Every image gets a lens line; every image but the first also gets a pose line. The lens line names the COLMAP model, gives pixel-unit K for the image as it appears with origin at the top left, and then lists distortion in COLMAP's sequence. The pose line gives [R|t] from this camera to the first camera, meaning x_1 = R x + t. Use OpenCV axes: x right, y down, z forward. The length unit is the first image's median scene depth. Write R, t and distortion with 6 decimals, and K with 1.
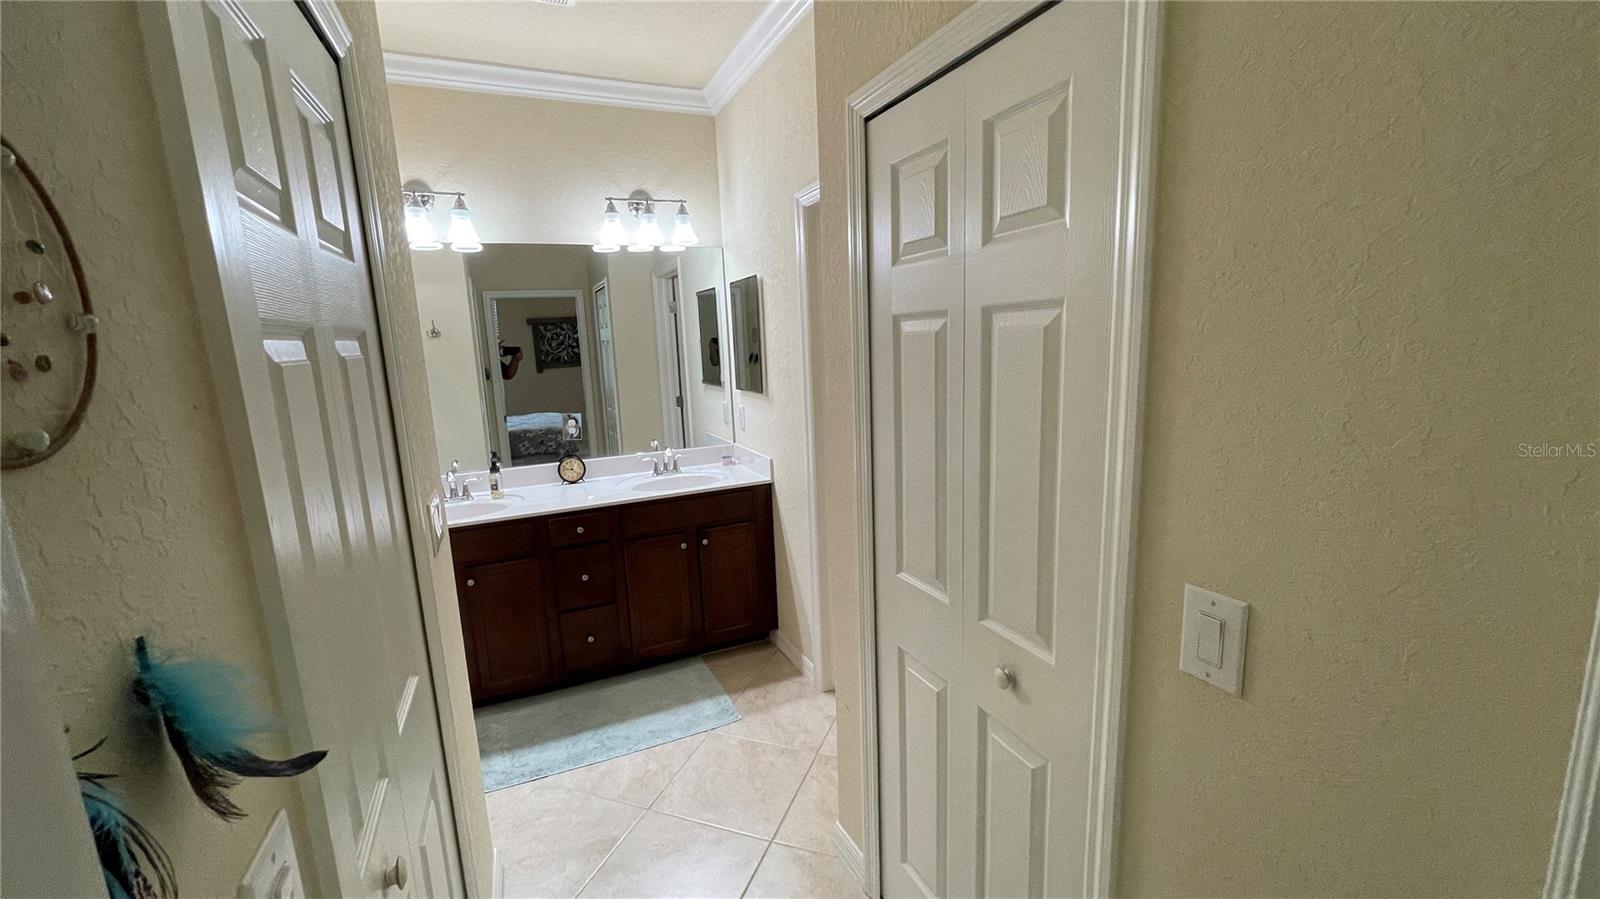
lens RADIAL K [[641.8, 0, 800.0], [0, 641.8, 449.5], [0, 0, 1]] dist [0.002555, -0.000080]
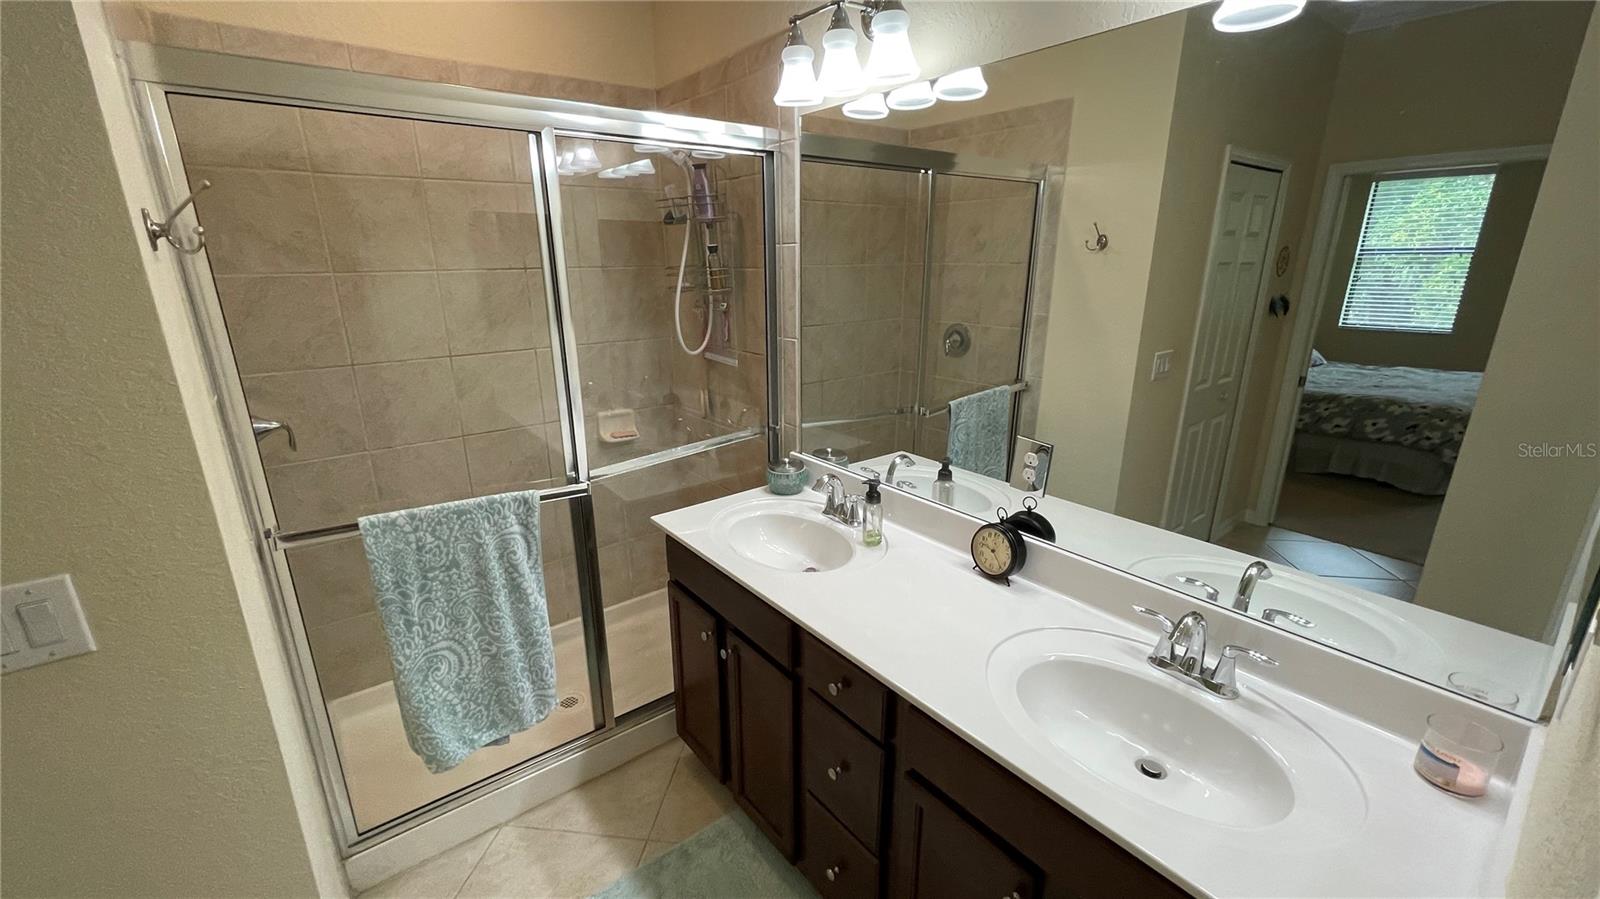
lens RADIAL K [[641.8, 0, 800.0], [0, 641.8, 449.5], [0, 0, 1]] dist [0.002555, -0.000080]
pose [[0.250640, 0.316766, -0.914789, 0.009959], [-0.174582, 0.944249, 0.279134, -0.077331], [0.952208, 0.089744, 0.291968, 0.378168]]
